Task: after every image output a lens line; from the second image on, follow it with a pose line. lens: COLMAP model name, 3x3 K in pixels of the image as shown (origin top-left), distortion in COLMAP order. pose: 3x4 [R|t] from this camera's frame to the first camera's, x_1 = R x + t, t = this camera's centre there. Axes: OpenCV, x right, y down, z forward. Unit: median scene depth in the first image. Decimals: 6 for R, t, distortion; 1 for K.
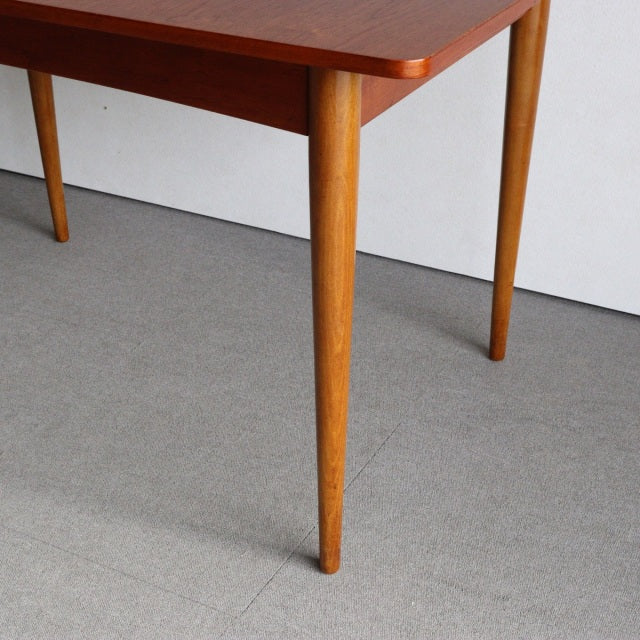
lens RADIAL K [[1232.0, 0, 320.0], [0, 1232.0, 320.0], [0, 0, 1]] dist [-0.040766, 0.102914]
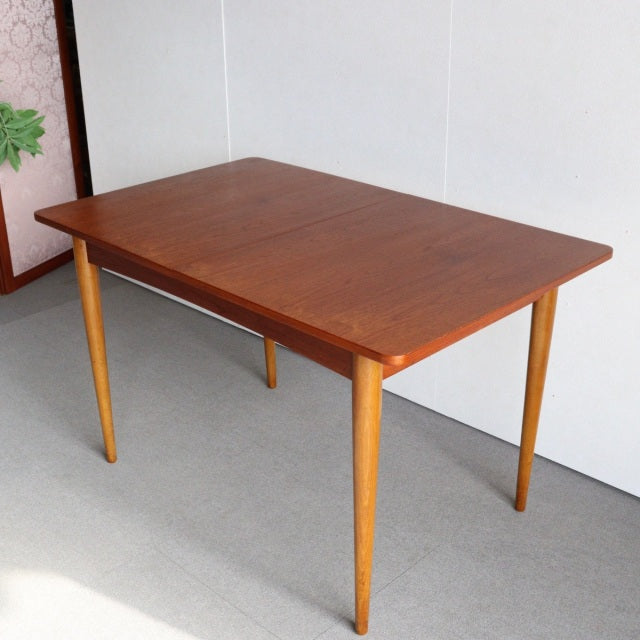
lens RADIAL K [[938.1, 0, 320.0], [0, 938.1, 320.0], [0, 0, 1]] dist [-0.117113, 0.028940]
pose [[0.961126, 0.108637, -0.253839, 0.197548], [-0.130539, 0.988895, -0.071044, -0.098711], [0.243302, 0.101418, 0.964634, -0.207240]]
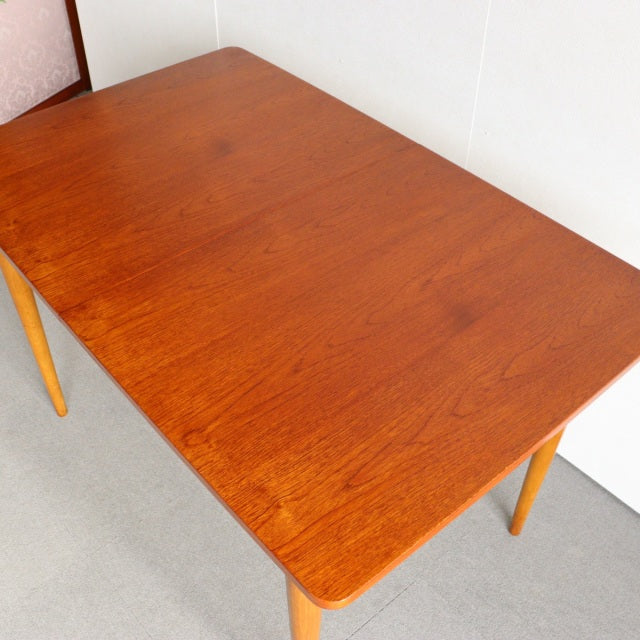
lens RADIAL K [[794.8, 0, 321.3], [0, 794.8, 330.5], [0, 0, 1]] dist [-0.122607, 0.034370]
pose [[0.935695, 0.254133, -0.244726, 0.116477], [-0.184518, 0.943718, 0.274499, -0.412238], [0.300712, -0.211691, 0.929925, 0.247785]]
